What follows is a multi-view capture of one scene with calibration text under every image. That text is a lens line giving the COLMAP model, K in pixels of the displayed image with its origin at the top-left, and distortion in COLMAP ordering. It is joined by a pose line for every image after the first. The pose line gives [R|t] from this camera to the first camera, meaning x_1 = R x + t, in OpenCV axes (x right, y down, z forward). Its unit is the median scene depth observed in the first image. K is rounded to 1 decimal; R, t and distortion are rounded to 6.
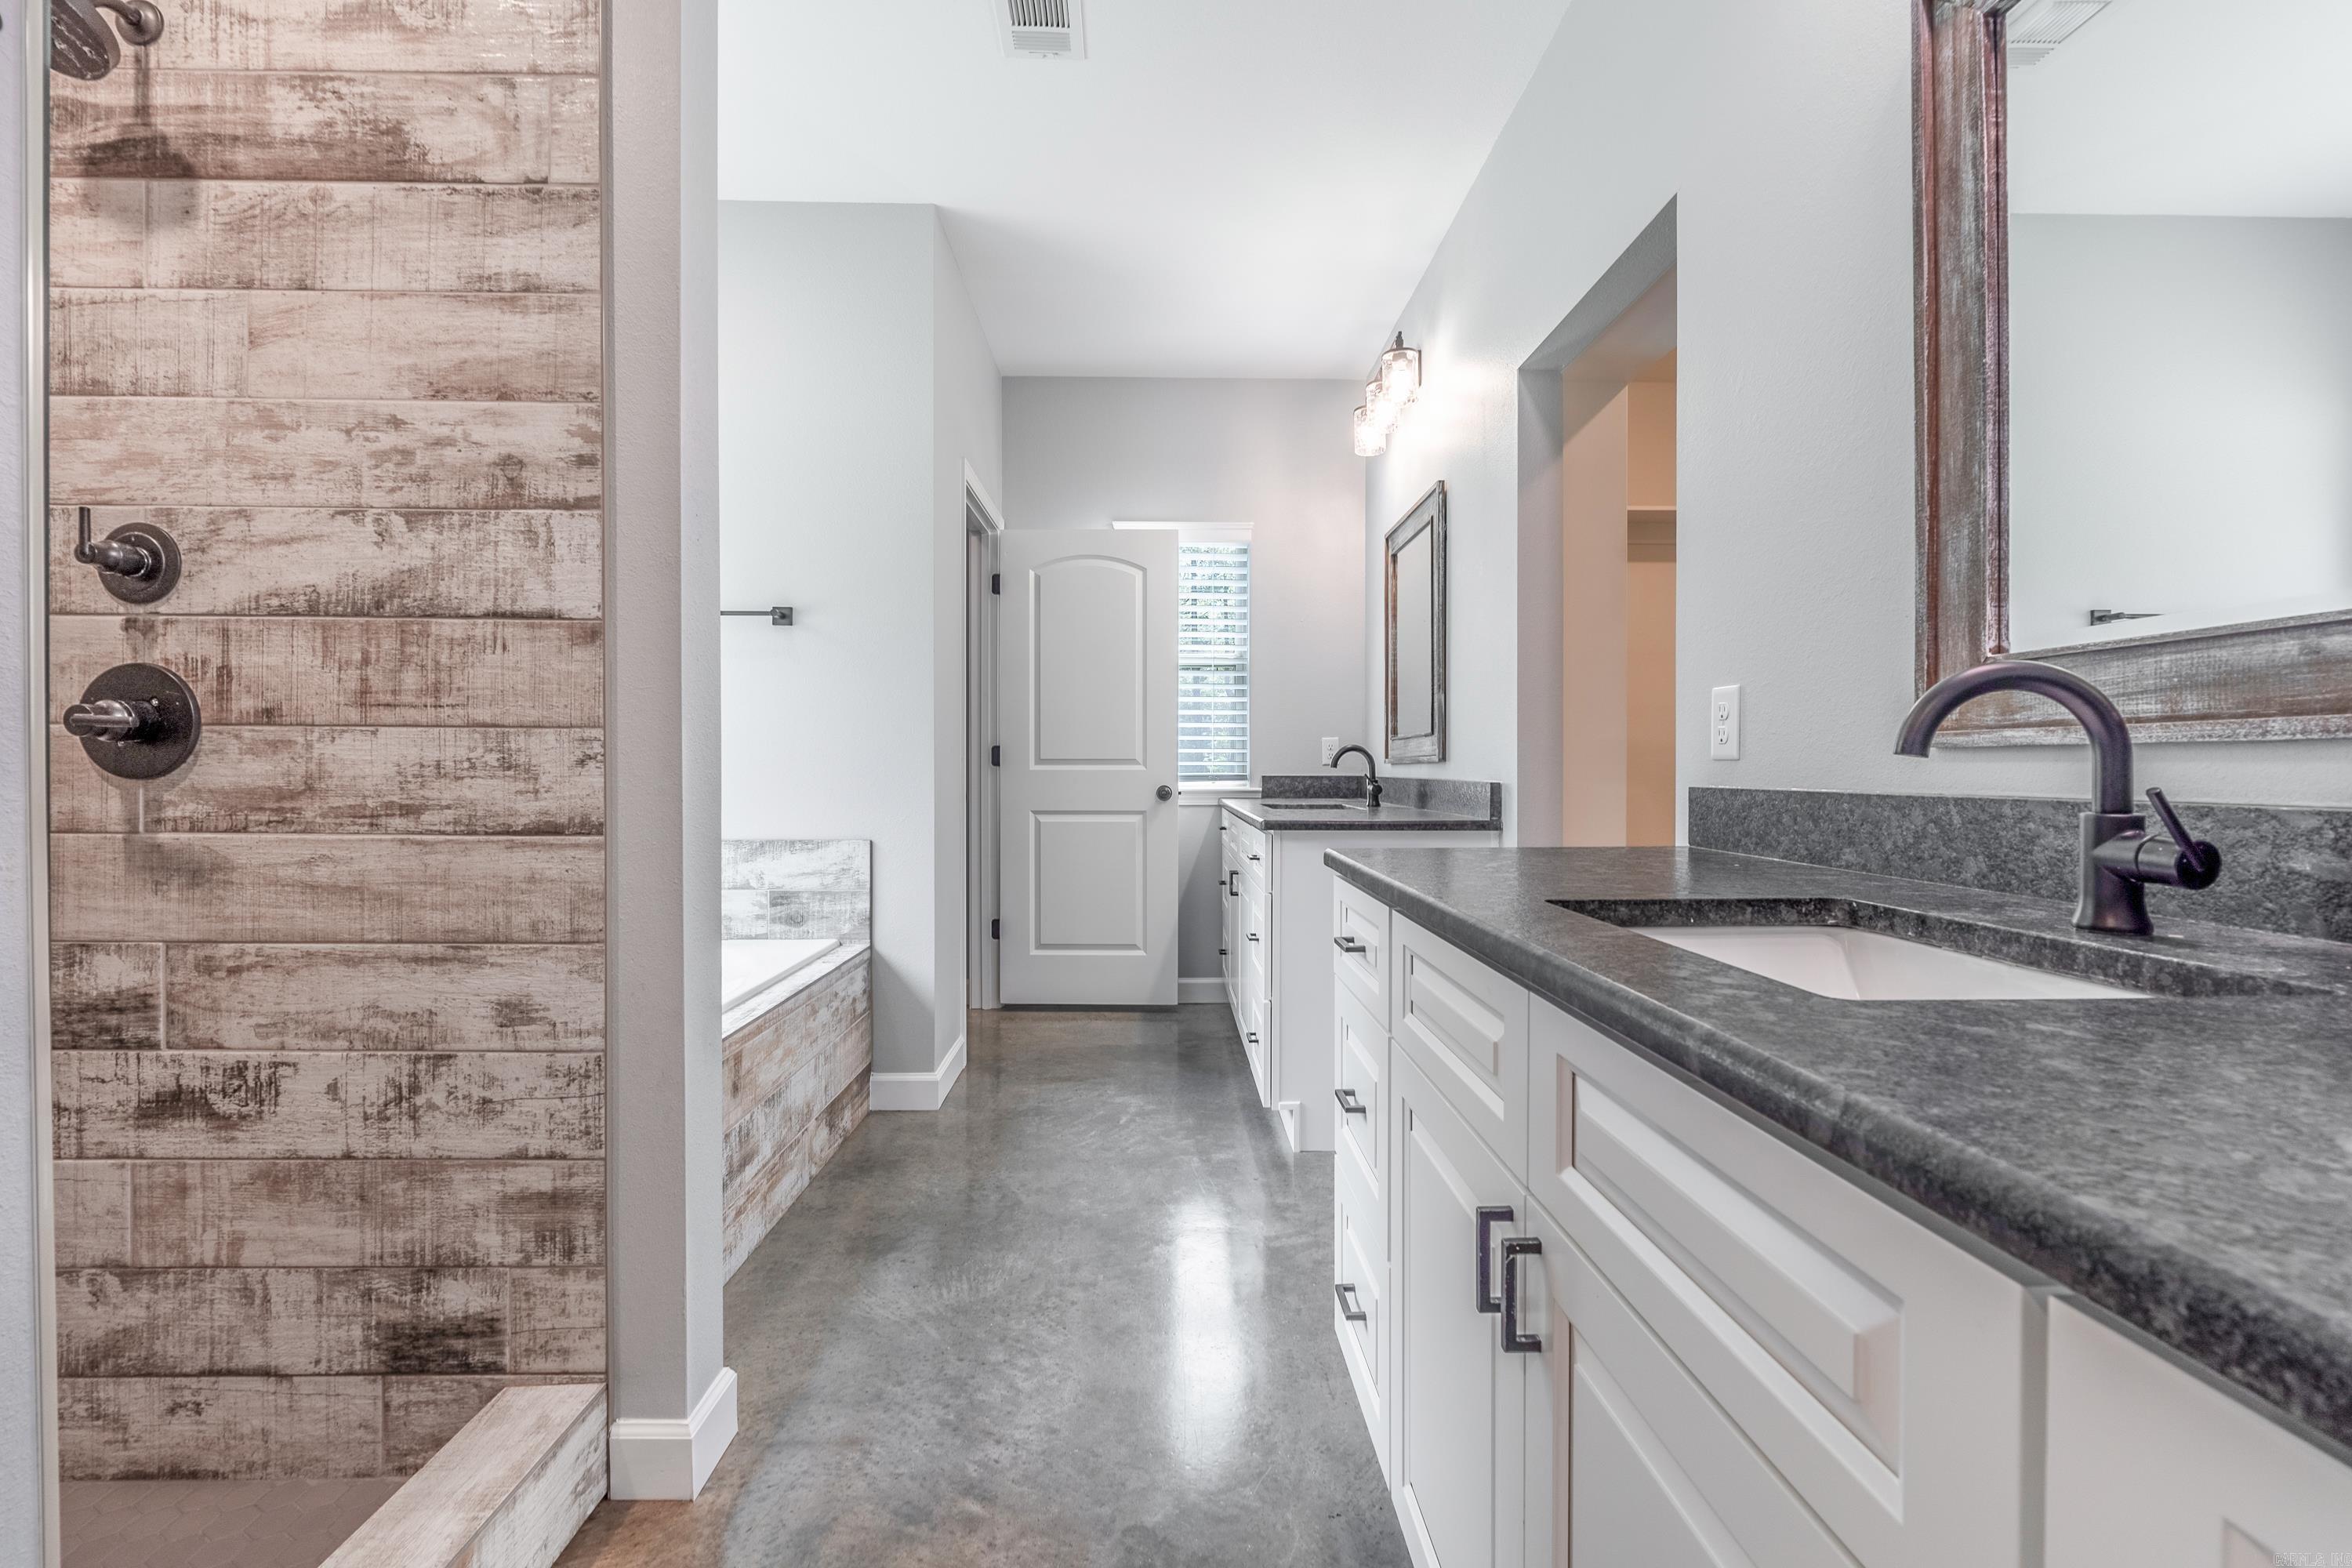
lens RADIAL K [[988.0, 0, 1175.0], [0, 988.0, 774.4], [0, 0, 1]] dist [-0.003625, -0.001662]
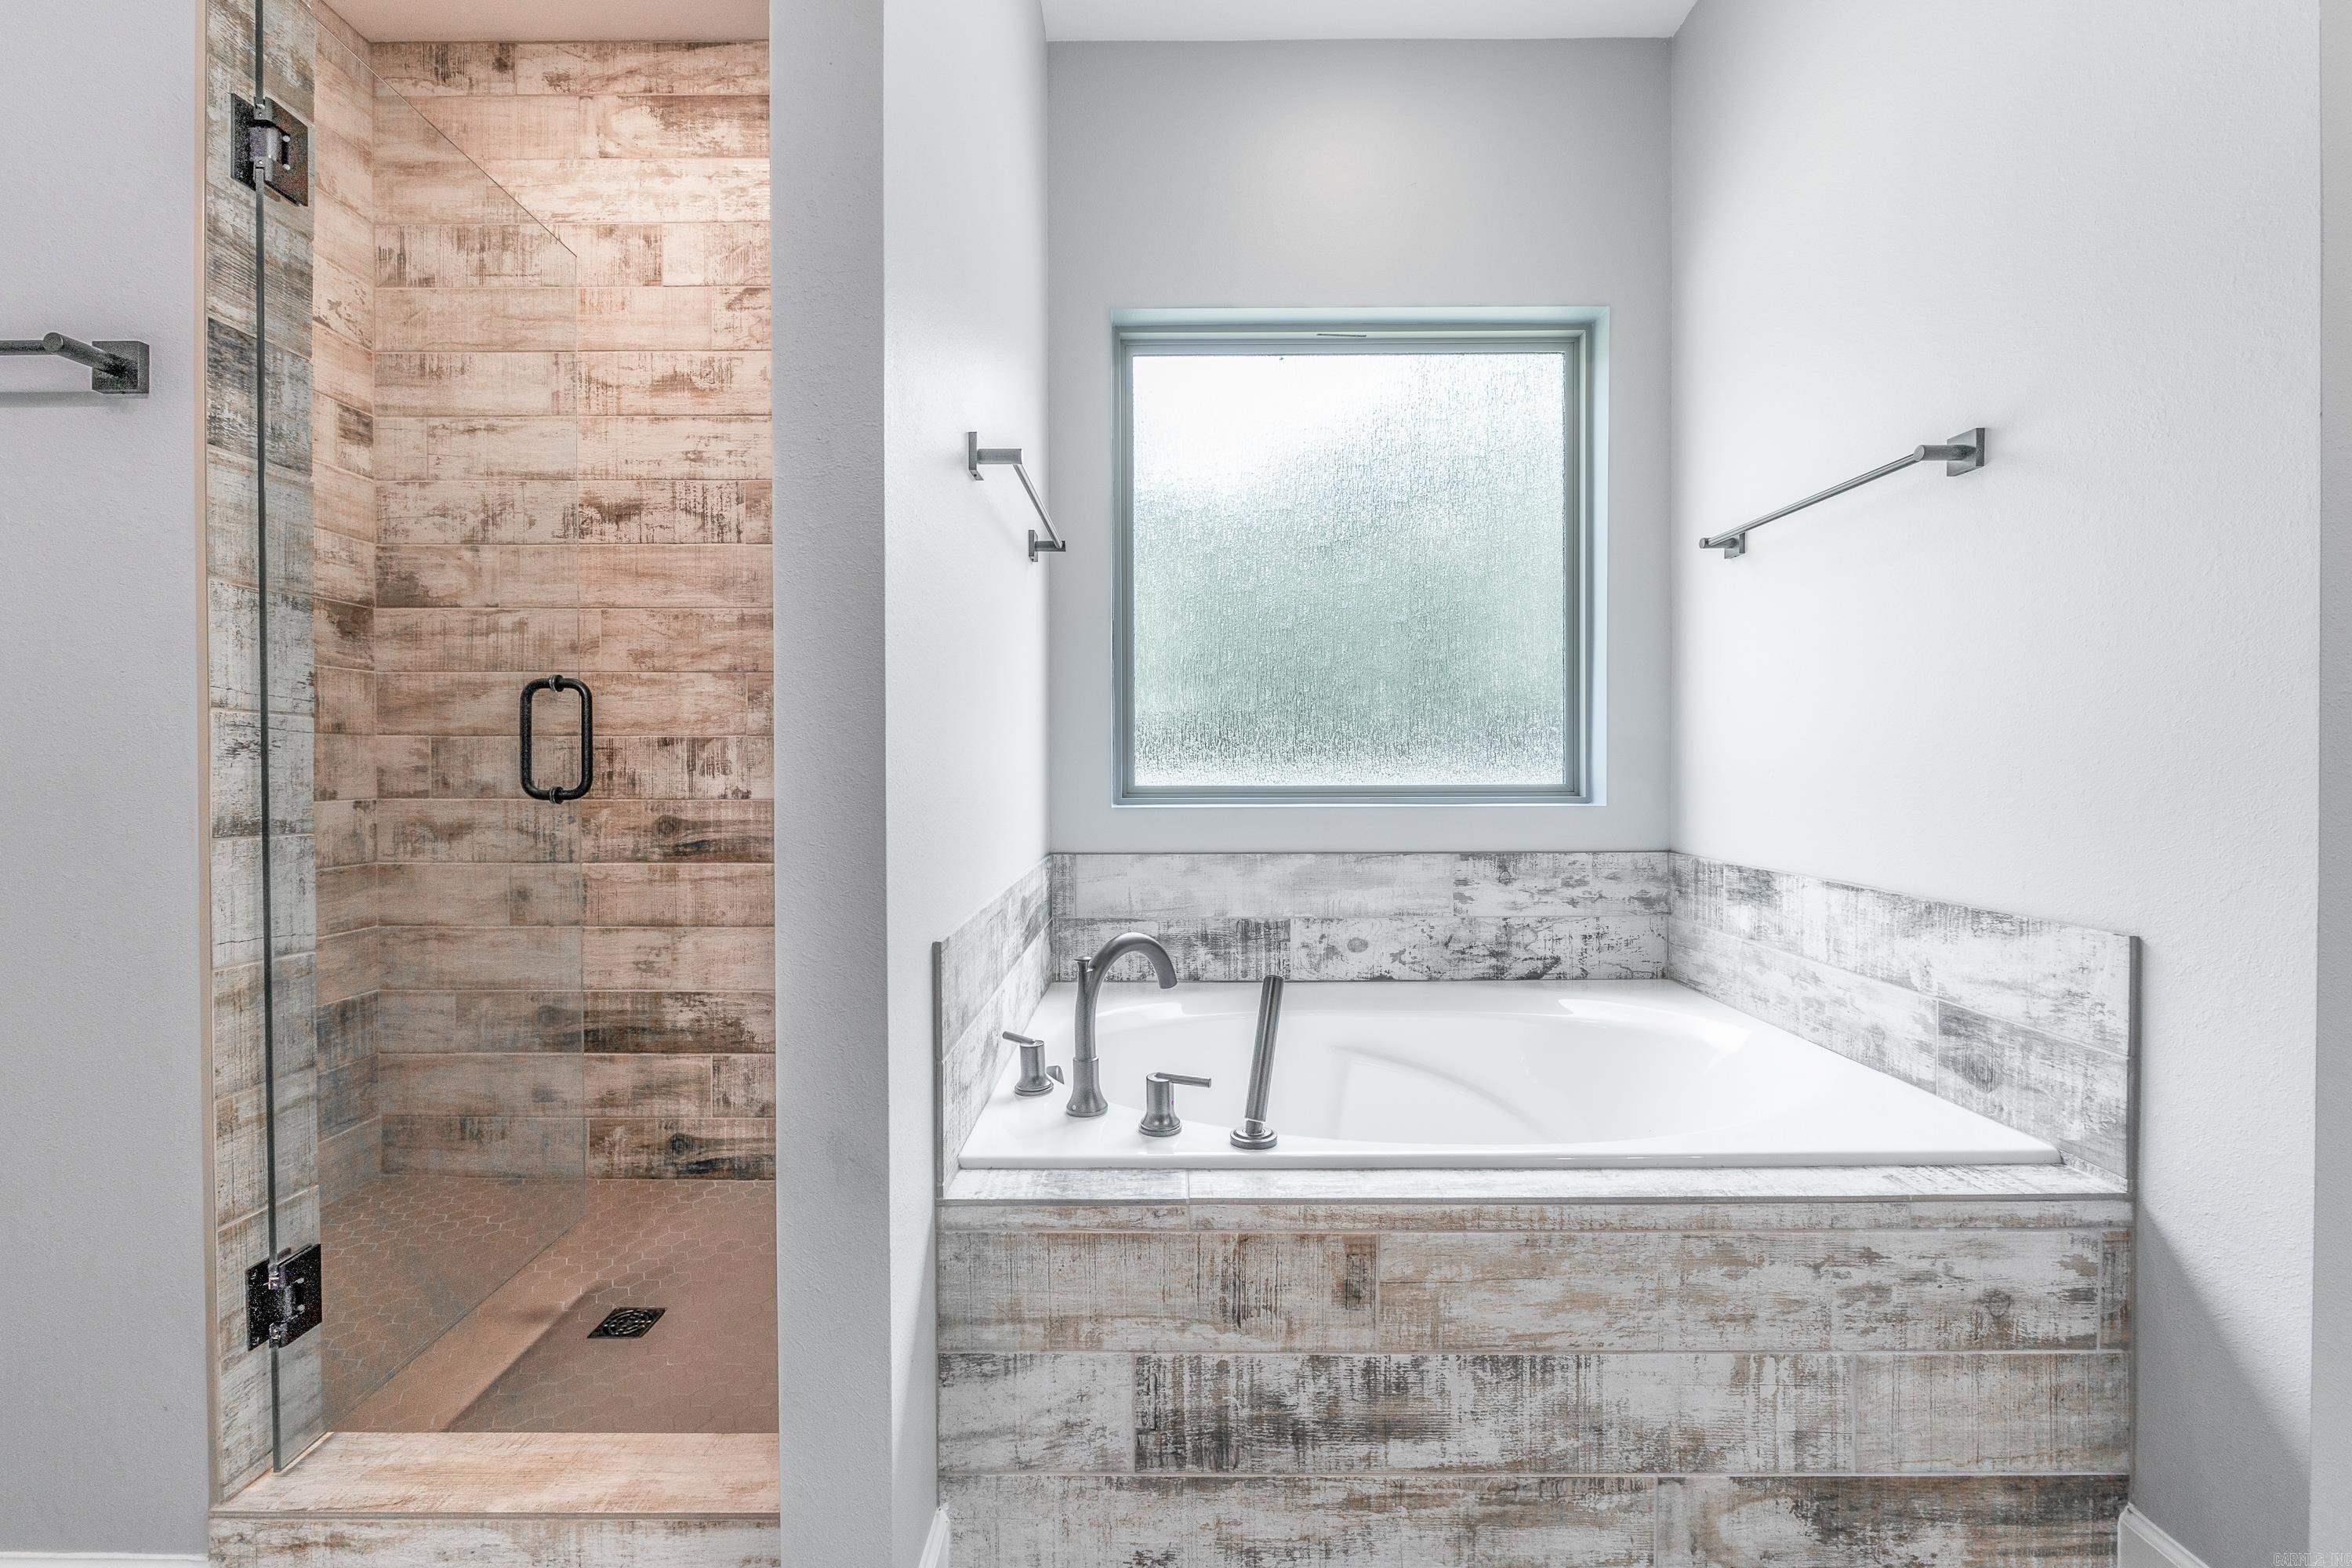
lens RADIAL K [[988.0, 0, 1176.4], [0, 988.0, 771.8], [0, 0, 1]] dist [-0.003625, -0.001662]
pose [[-0.012665, 0.008419, -0.999884, 0.102569], [-0.007365, 0.999937, 0.008513, -0.002227], [0.999893, 0.007472, -0.012602, 0.611159]]
